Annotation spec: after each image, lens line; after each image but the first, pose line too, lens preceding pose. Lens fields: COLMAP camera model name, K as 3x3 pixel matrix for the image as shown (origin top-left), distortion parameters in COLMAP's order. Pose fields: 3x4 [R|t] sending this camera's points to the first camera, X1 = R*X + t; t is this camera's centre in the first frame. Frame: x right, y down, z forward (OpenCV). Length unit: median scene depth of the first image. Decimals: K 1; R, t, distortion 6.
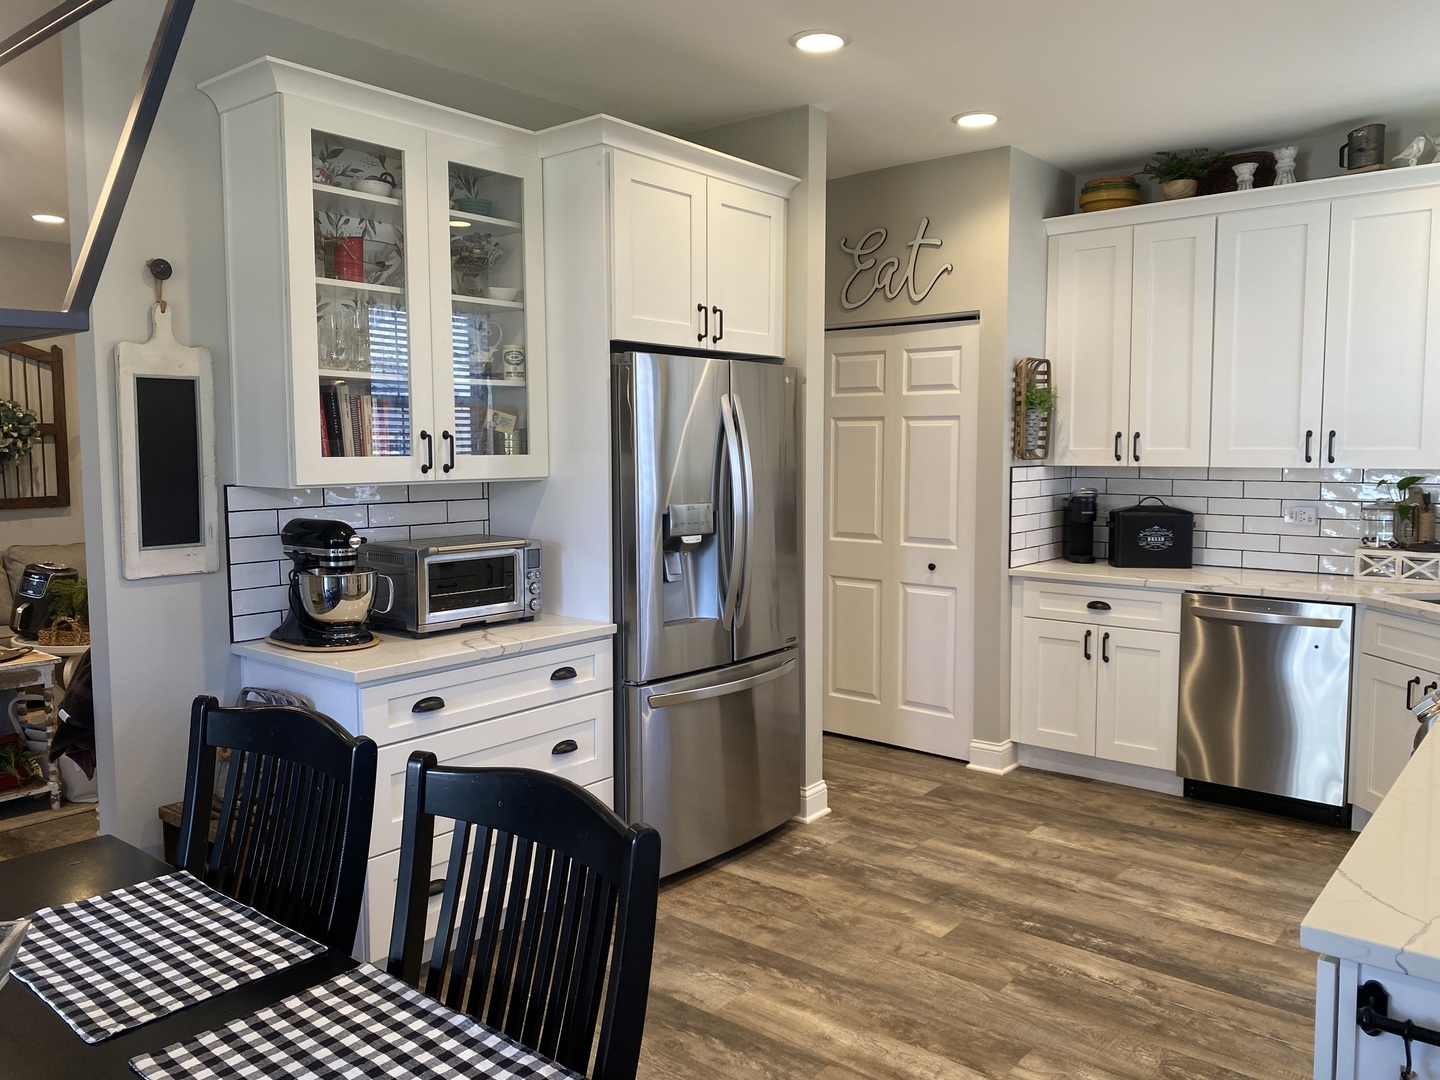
lens RADIAL K [[1098.9, 0, 729.2], [0, 1098.9, 534.4], [0, 0, 1]] dist [0.033834, -0.034416]
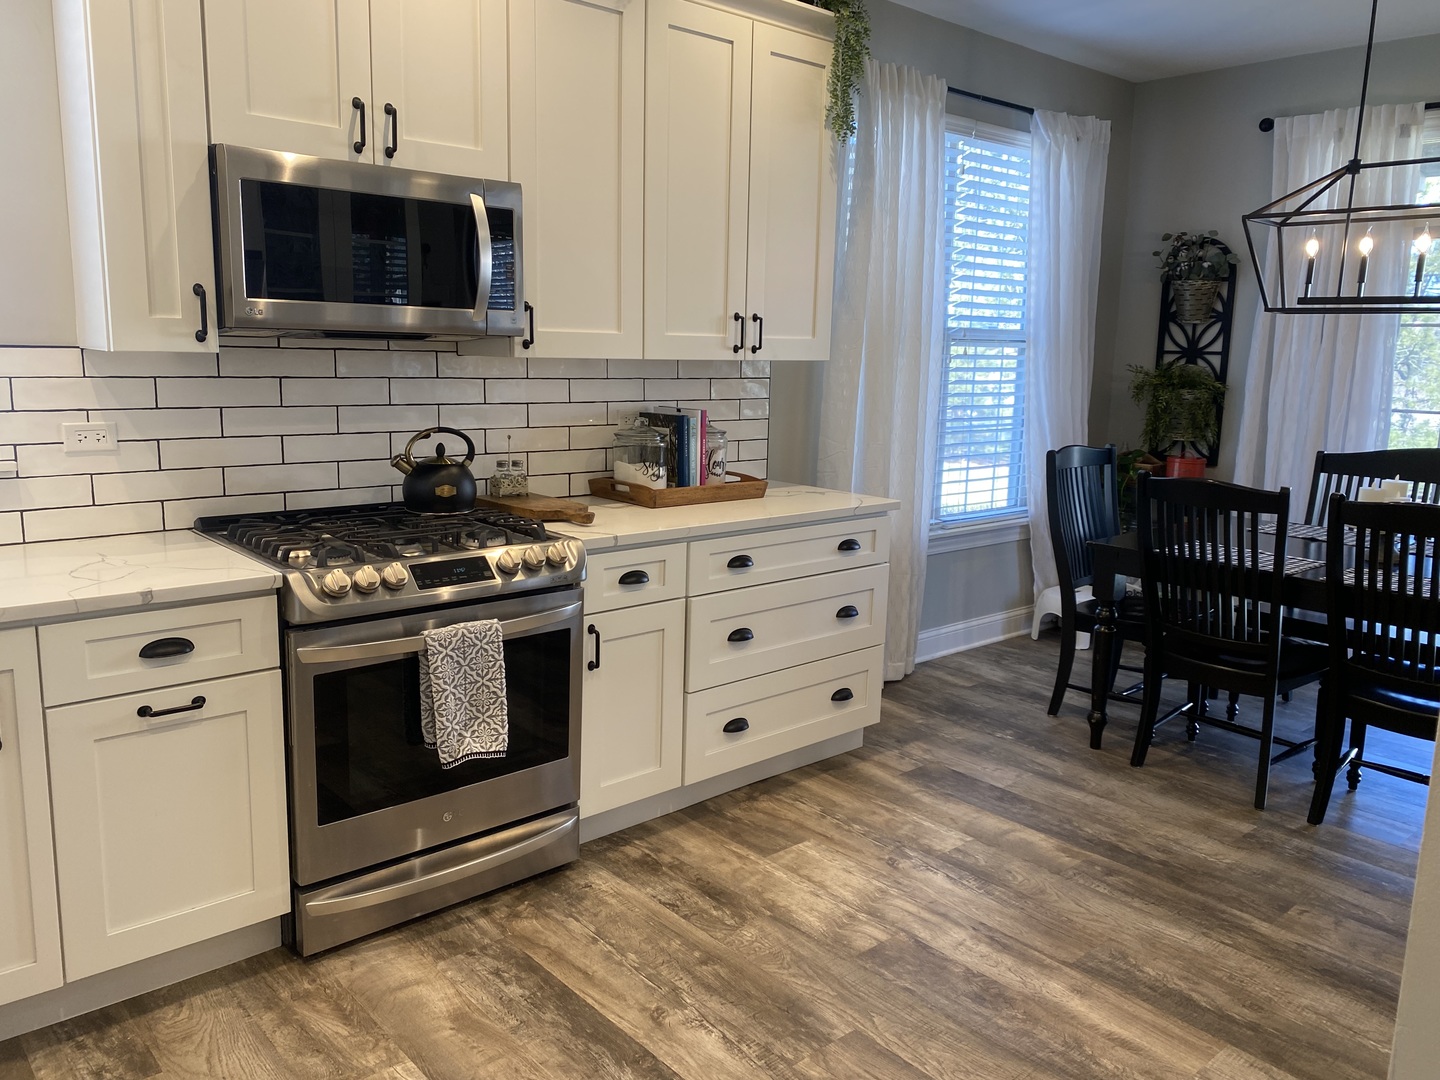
lens RADIAL K [[1098.9, 0, 723.6], [0, 1098.9, 528.5], [0, 0, 1]] dist [0.033834, -0.034416]
pose [[-0.987040, -0.050557, 0.152301, 0.196469], [-0.011175, 0.968426, 0.249050, -0.103966], [-0.160084, 0.244121, -0.956440, 1.401111]]
